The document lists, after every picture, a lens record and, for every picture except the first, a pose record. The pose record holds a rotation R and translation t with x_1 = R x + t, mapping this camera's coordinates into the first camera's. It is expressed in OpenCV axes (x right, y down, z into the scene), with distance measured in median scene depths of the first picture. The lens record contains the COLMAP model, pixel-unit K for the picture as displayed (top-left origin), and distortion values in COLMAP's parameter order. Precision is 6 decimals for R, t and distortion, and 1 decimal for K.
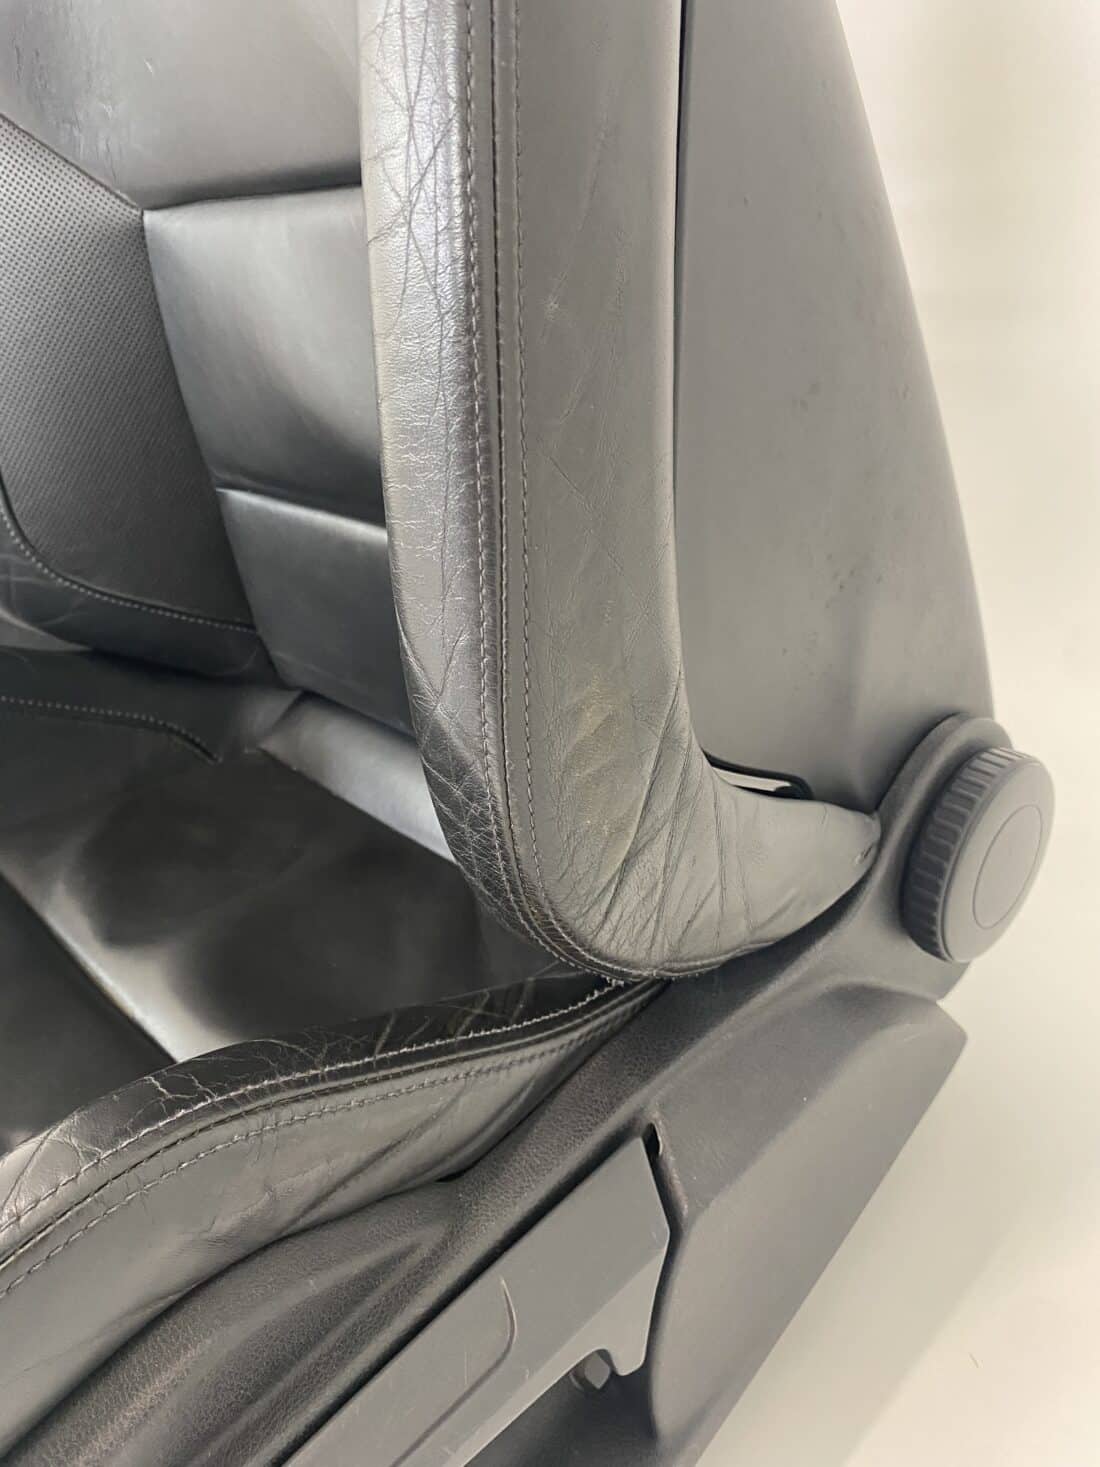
lens RADIAL K [[1147.6, 0, 536.9], [0, 1147.6, 733.2], [0, 0, 1]] dist [-0.079975, 0.096944]
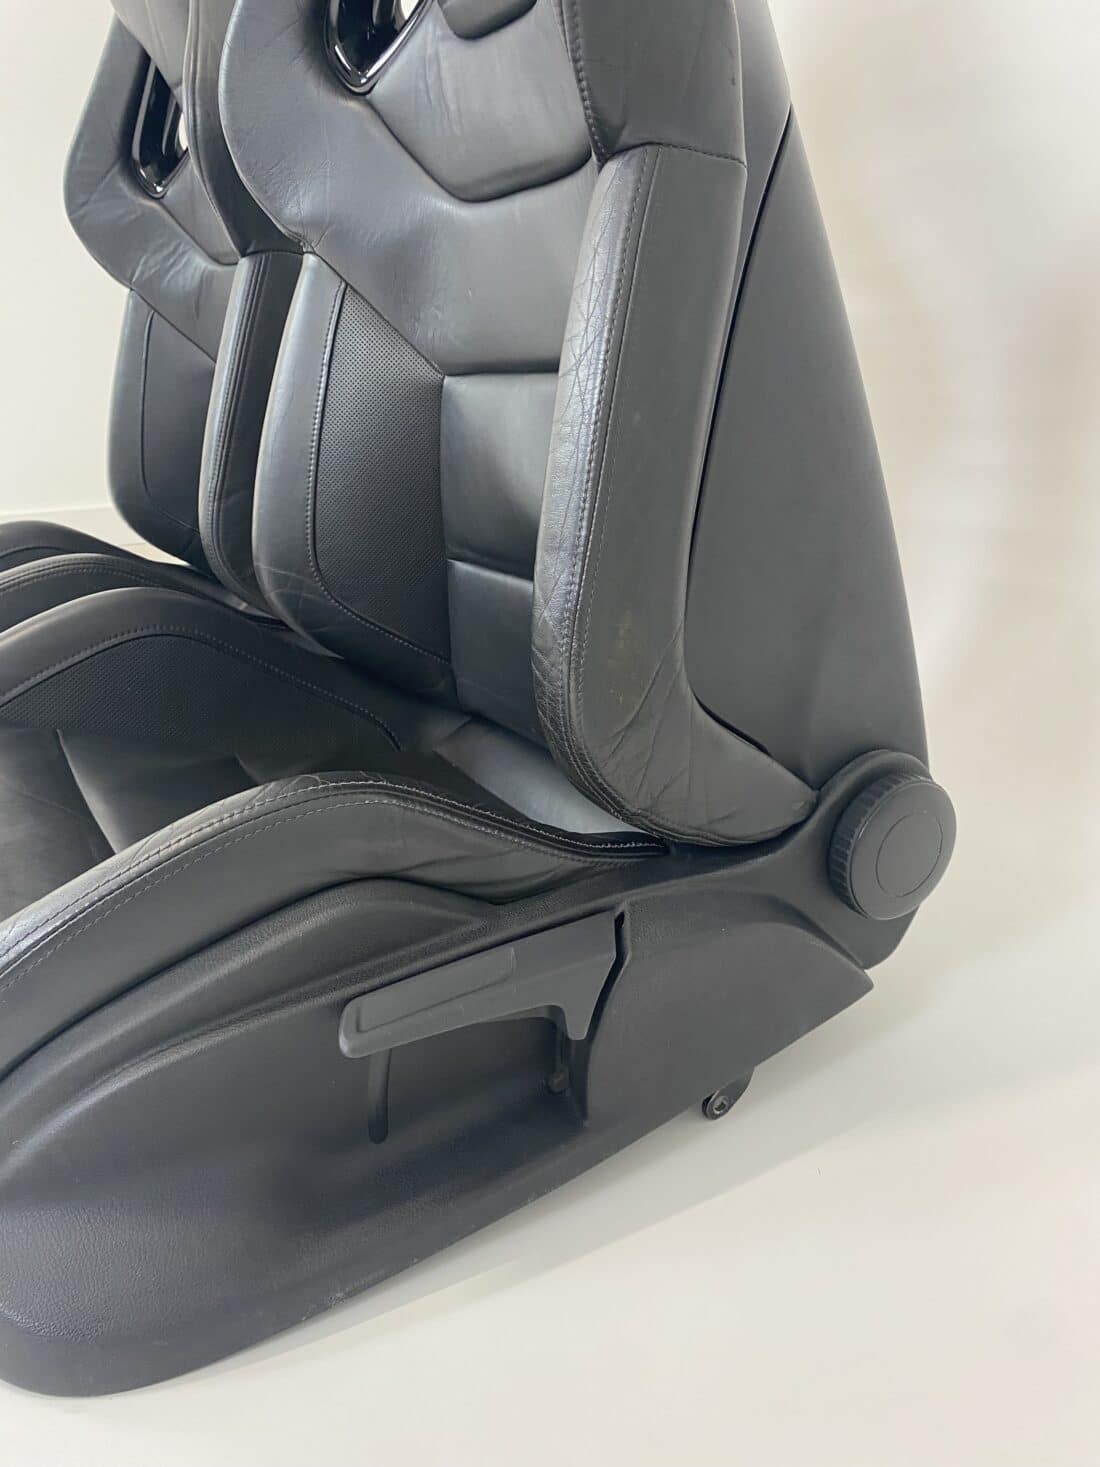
lens RADIAL K [[1114.3, 0, 502.8], [0, 1114.3, 734.1], [0, 0, 1]] dist [0.054934, -0.001876]
pose [[0.963098, 0.191135, -0.189499, 0.157626], [-0.222530, 0.961514, -0.161158, 0.325346], [0.151403, 0.197381, 0.968565, -0.523227]]
